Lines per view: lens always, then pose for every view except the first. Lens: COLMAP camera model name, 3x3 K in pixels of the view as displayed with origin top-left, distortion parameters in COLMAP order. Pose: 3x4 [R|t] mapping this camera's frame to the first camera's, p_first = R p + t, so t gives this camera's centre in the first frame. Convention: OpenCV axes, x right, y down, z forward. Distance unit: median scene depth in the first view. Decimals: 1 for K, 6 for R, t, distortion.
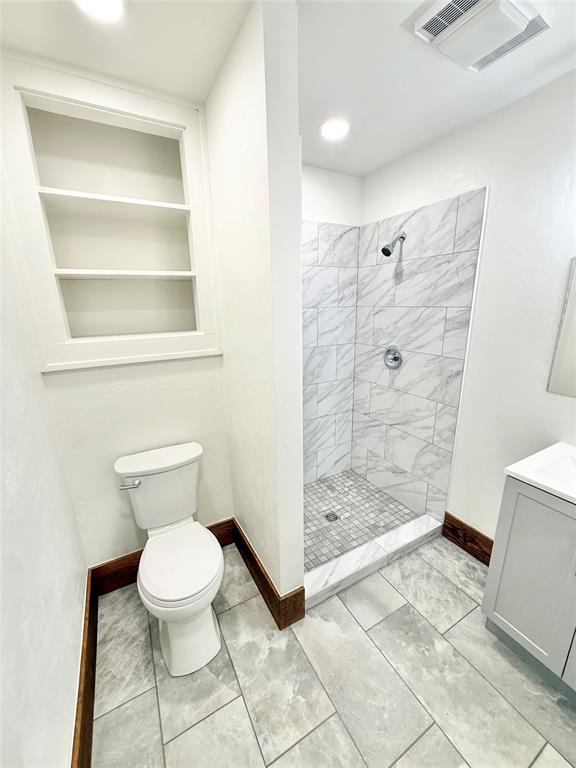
lens RADIAL K [[308.3, 0, 288.0], [0, 308.3, 384.0], [0, 0, 1]] dist [0.002092, 0.000250]
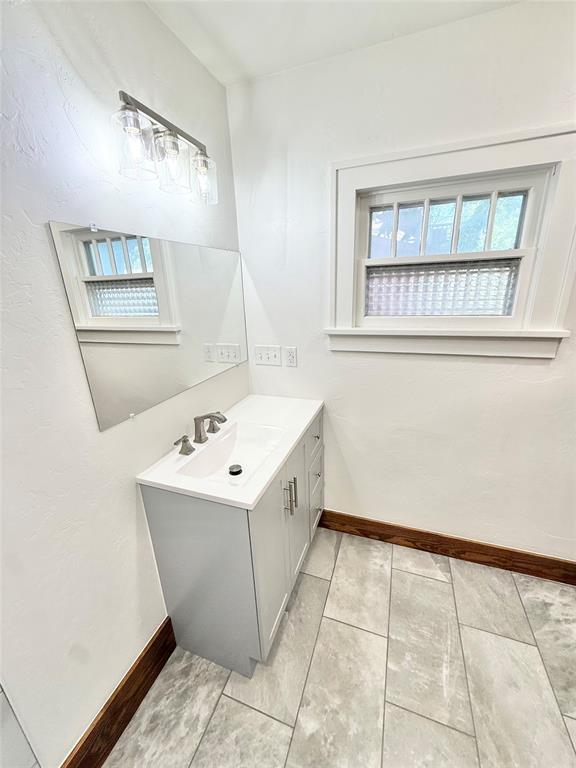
lens RADIAL K [[308.3, 0, 288.0], [0, 308.3, 384.0], [0, 0, 1]] dist [0.002092, 0.000250]
pose [[-0.654886, -0.192121, 0.730899, 0.075447], [0.239962, 0.864234, 0.442175, -0.171729], [-0.716618, 0.464962, -0.519873, 0.669922]]
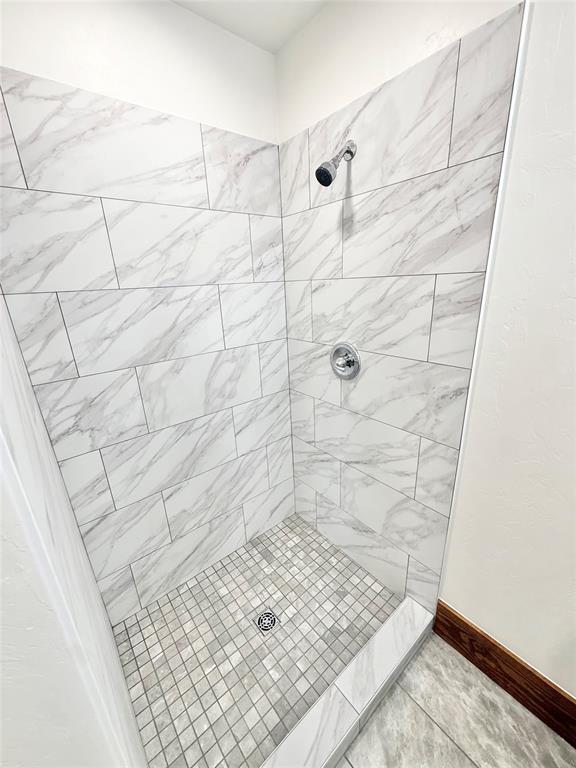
lens RADIAL K [[308.3, 0, 288.0], [0, 308.3, 384.0], [0, 0, 1]] dist [0.002092, 0.000250]
pose [[0.983969, -0.078998, 0.159889, 0.124991], [0.069902, 0.995641, 0.061740, -0.088471], [-0.164069, -0.049573, 0.985202, 0.406104]]
